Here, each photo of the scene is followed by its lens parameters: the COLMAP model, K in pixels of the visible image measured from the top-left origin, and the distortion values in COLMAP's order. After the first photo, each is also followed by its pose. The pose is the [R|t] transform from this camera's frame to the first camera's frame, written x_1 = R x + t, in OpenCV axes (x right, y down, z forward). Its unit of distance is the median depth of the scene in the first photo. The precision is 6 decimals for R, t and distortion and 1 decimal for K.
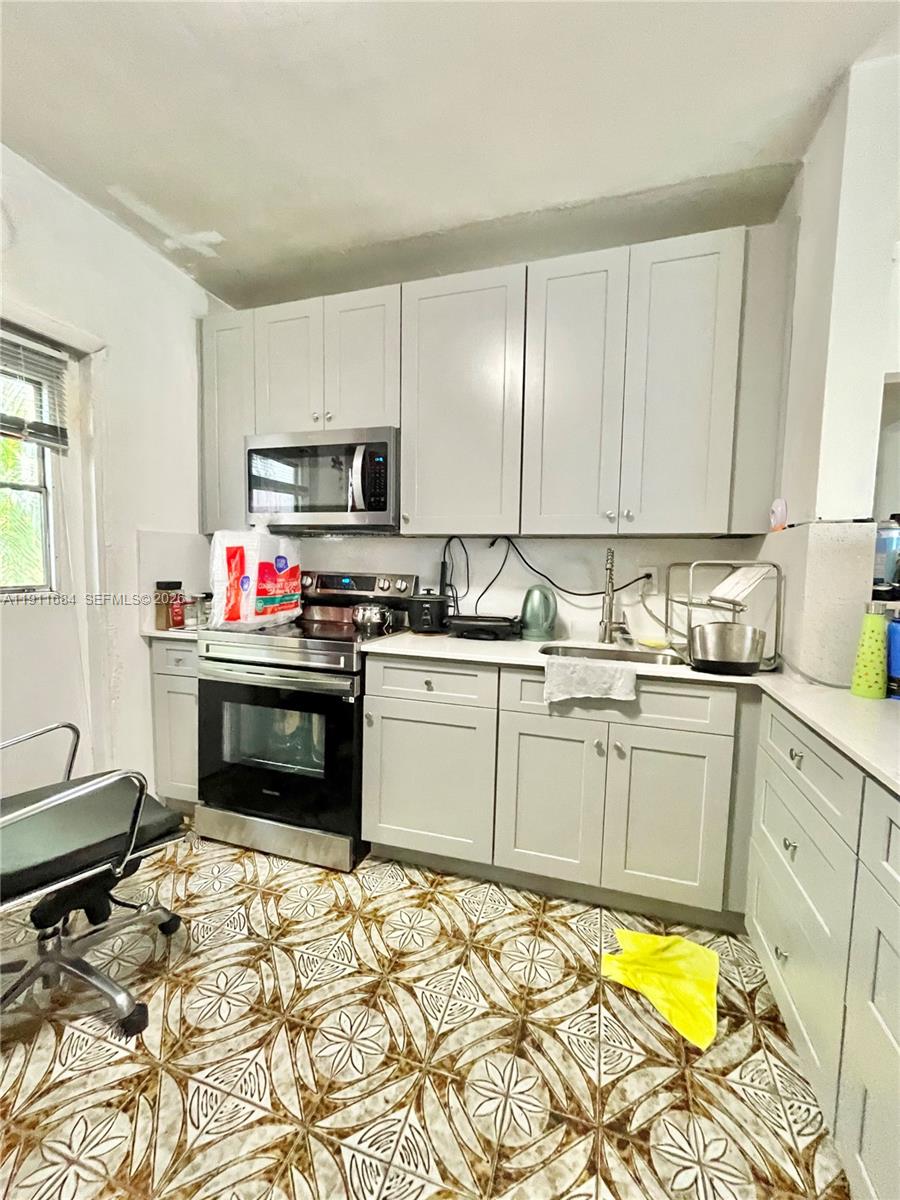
lens RADIAL K [[487.6, 0, 451.7], [0, 487.6, 601.2], [0, 0, 1]] dist [-0.000879, -0.000222]
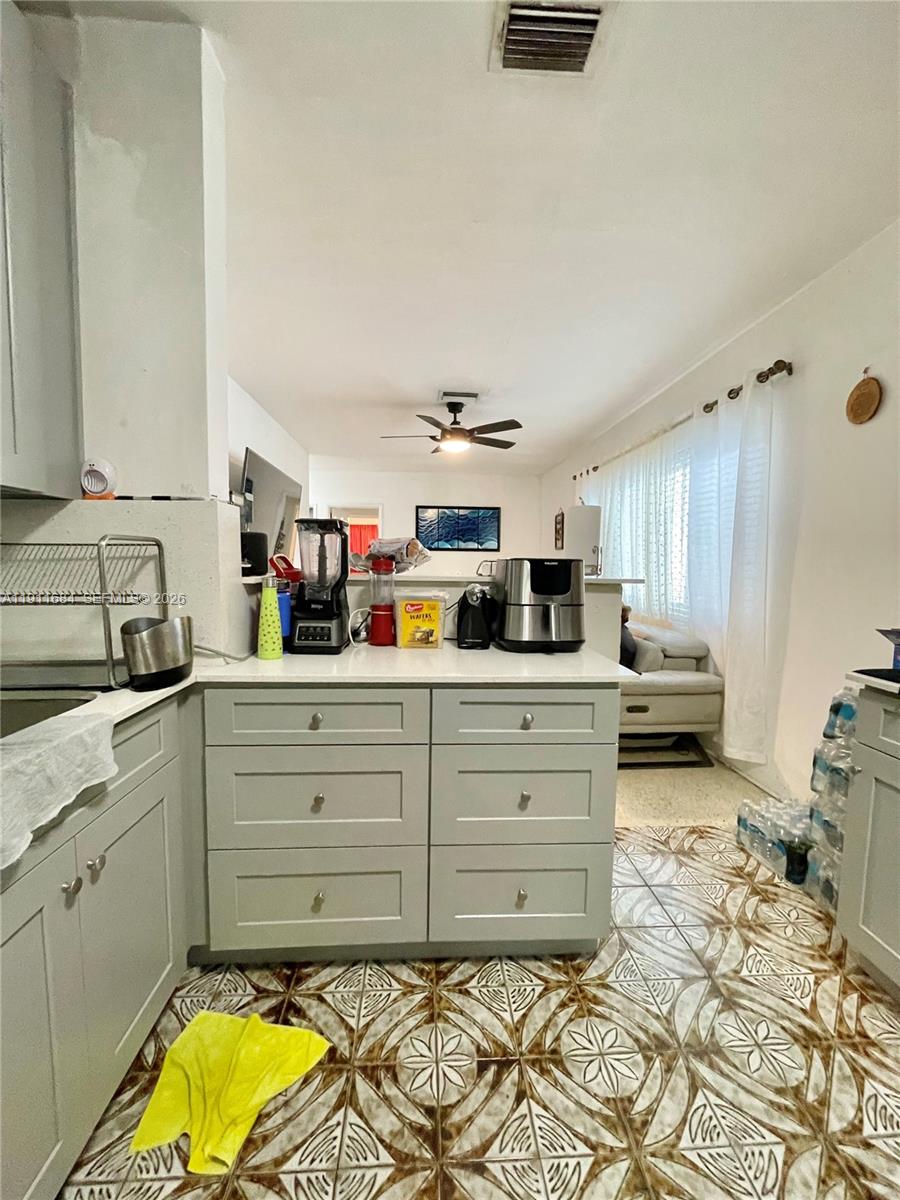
lens RADIAL K [[487.6, 0, 453.4], [0, 487.6, 600.3], [0, 0, 1]] dist [-0.000879, -0.000222]
pose [[-0.348934, -0.105792, 0.931157, -0.394287], [0.054398, 0.989646, 0.132822, -0.078971], [-0.935567, 0.096999, -0.339566, 1.037956]]
